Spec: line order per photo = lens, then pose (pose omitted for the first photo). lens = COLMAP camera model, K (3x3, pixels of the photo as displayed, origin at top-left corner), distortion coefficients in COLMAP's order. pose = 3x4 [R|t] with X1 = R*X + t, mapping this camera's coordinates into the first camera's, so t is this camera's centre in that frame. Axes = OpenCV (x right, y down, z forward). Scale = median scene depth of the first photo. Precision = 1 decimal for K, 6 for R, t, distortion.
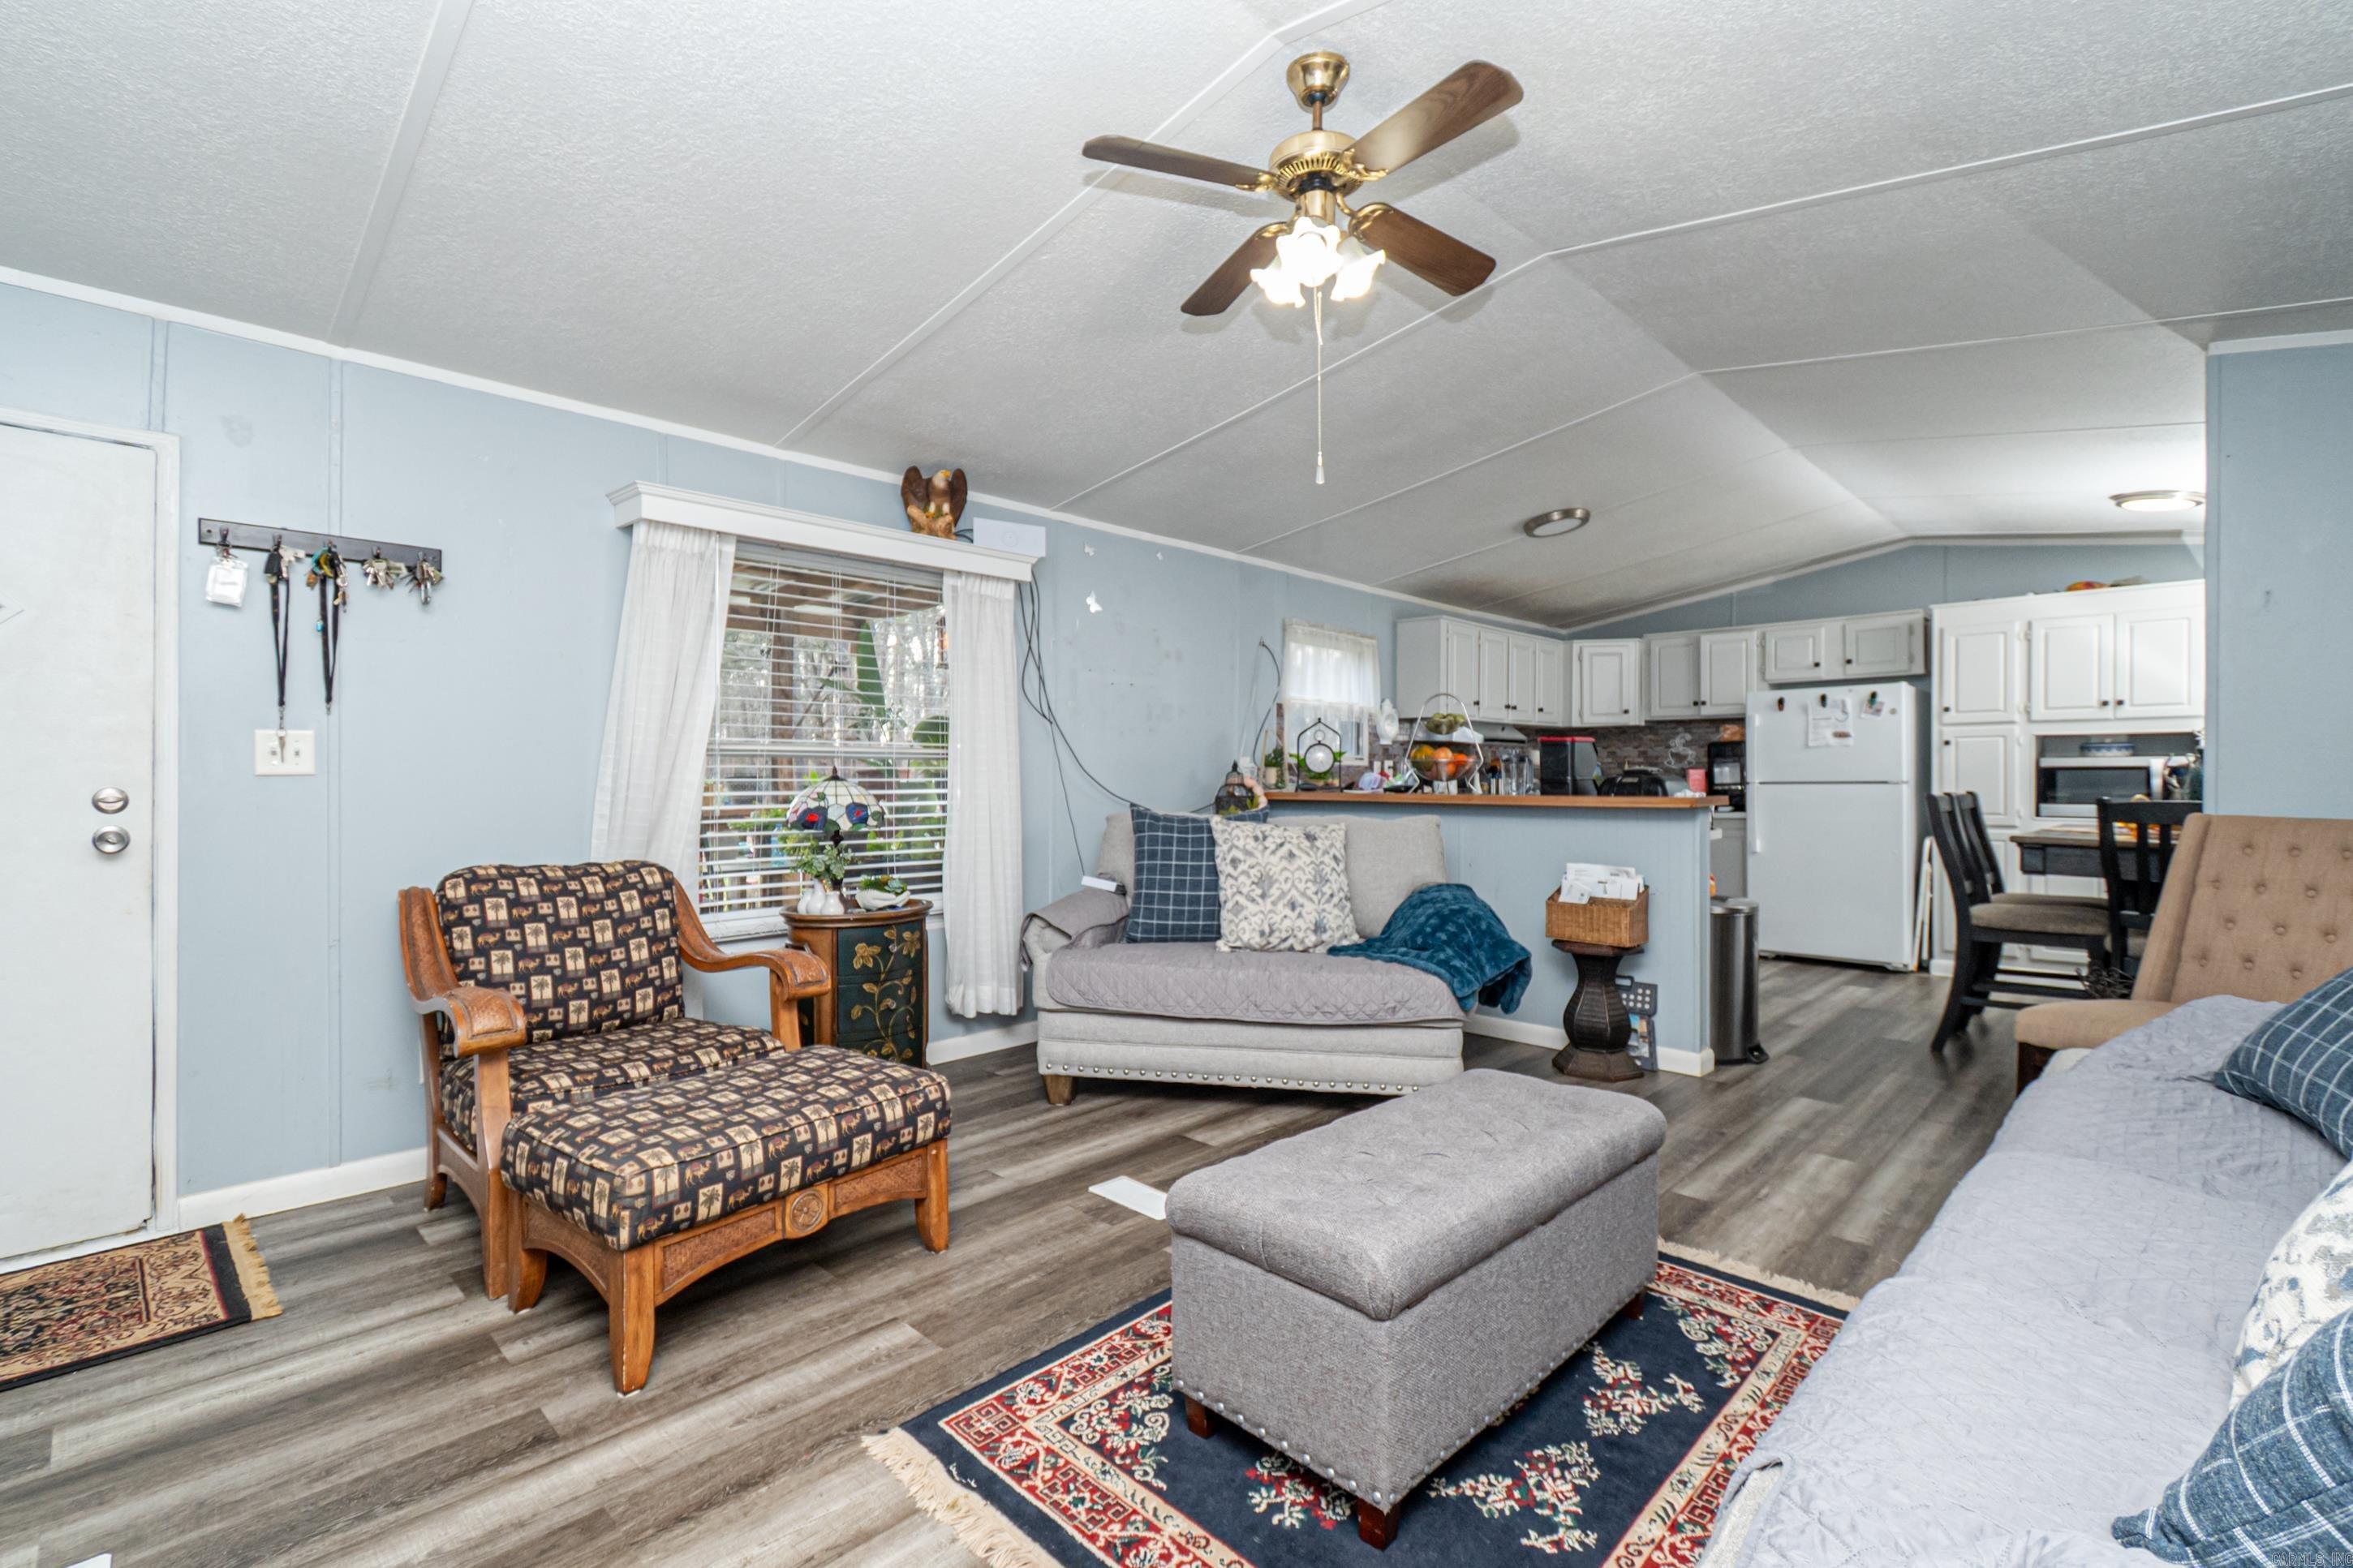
lens RADIAL K [[1014.8, 0, 1176.5], [0, 1014.8, 784.0], [0, 0, 1]] dist [0.000324, 0.000028]
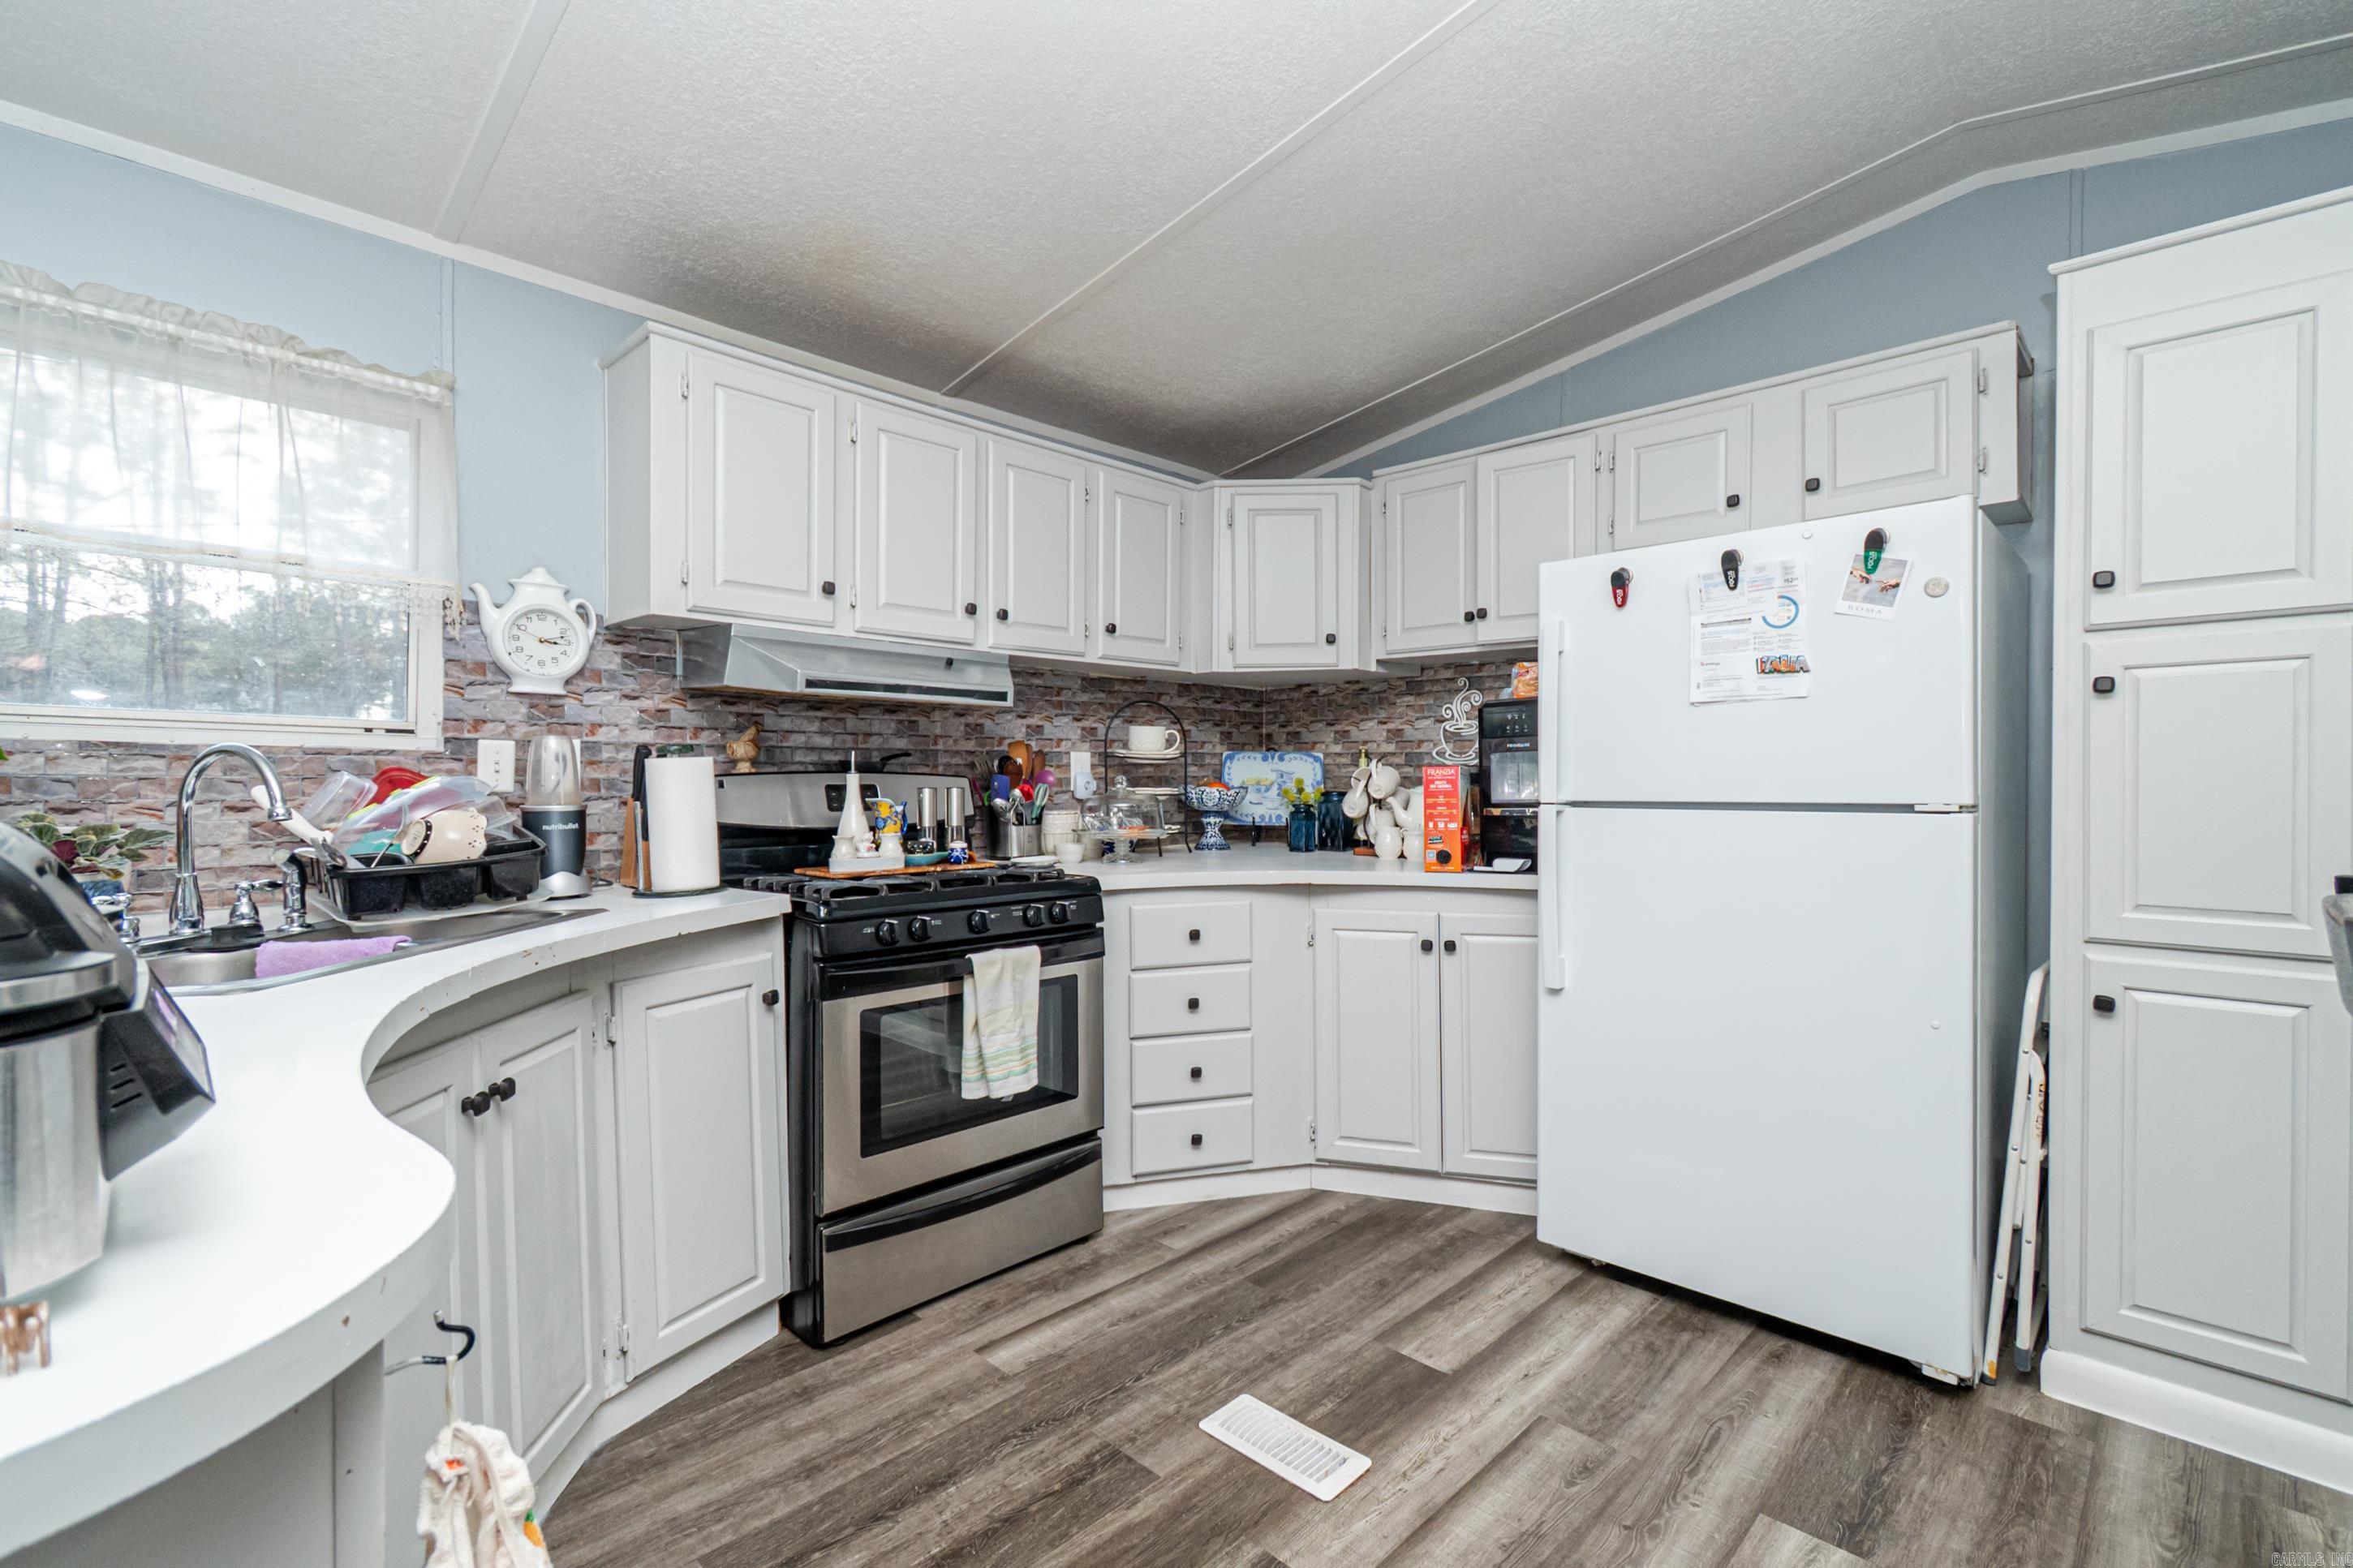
lens RADIAL K [[1050.3, 0, 1176.5], [0, 1050.3, 784.0], [0, 0, 1]] dist [-0.000569, -0.000084]
pose [[0.999889, 0.007555, 0.012848, 0.424117], [-0.007568, 0.999971, 0.000946, -0.007992], [-0.012841, -0.001044, 0.999917, 0.615808]]
